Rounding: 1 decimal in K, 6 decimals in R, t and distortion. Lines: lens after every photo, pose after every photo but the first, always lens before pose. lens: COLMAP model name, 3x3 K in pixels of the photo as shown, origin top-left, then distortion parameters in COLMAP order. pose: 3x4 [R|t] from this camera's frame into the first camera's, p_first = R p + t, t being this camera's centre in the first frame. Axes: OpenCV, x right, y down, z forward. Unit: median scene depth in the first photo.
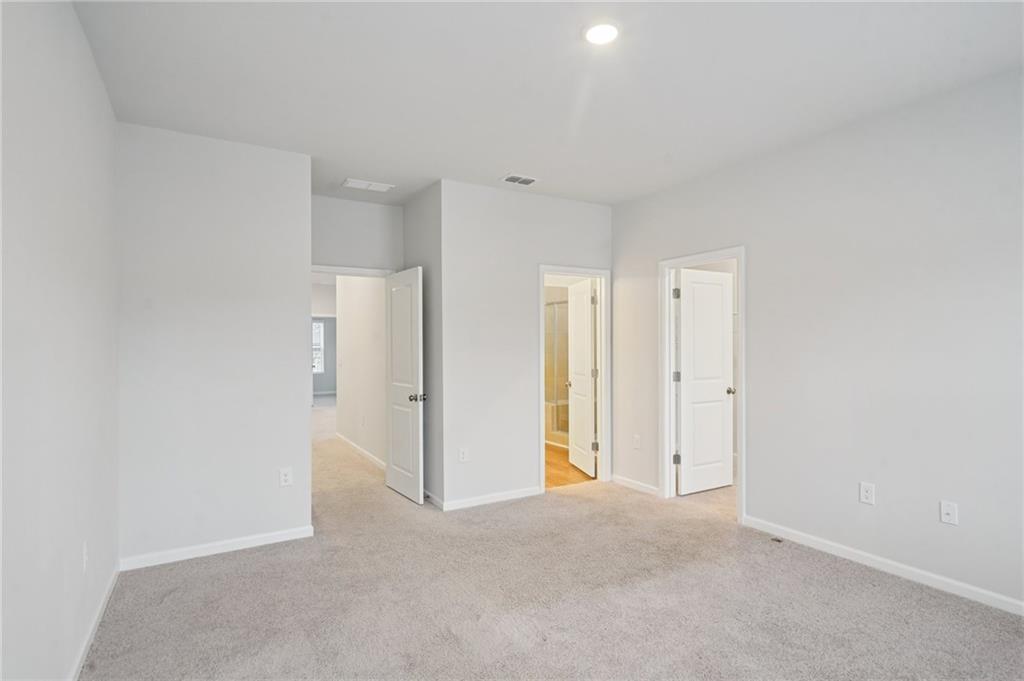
lens RADIAL K [[502.0, 0, 510.9], [0, 502.0, 343.0], [0, 0, 1]] dist [-0.022244, -0.000190]
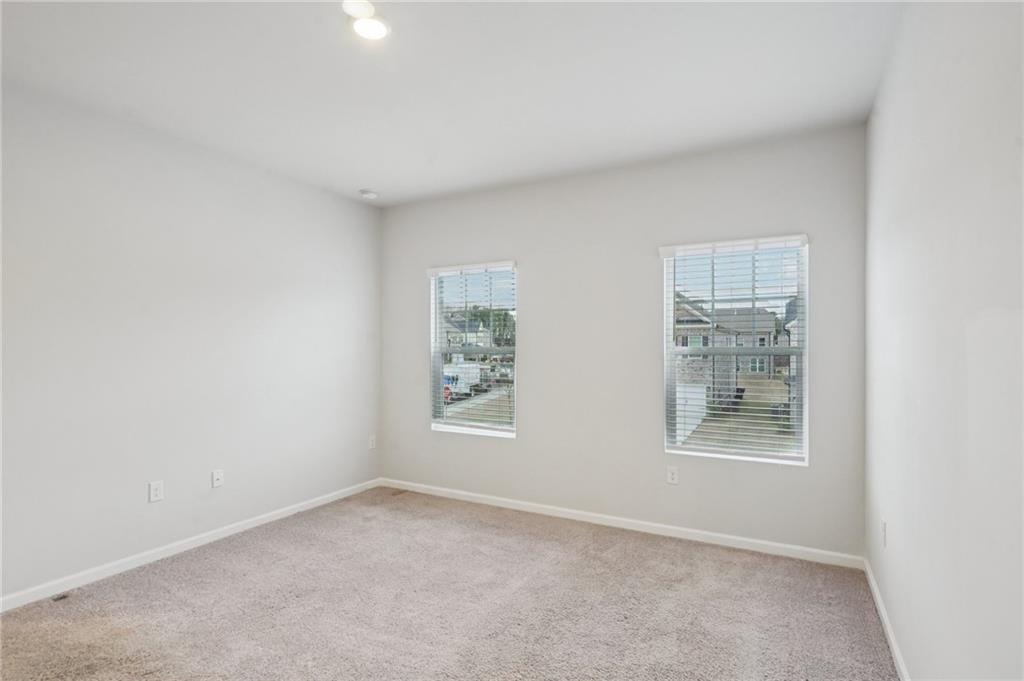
lens RADIAL K [[502.0, 0, 512.9], [0, 502.0, 343.8], [0, 0, 1]] dist [-0.022244, -0.000190]
pose [[-0.494661, 0.002974, 0.869081, -0.493910], [0.003503, 0.999993, -0.001429, -0.002730], [-0.869079, 0.002338, -0.494668, 0.759931]]
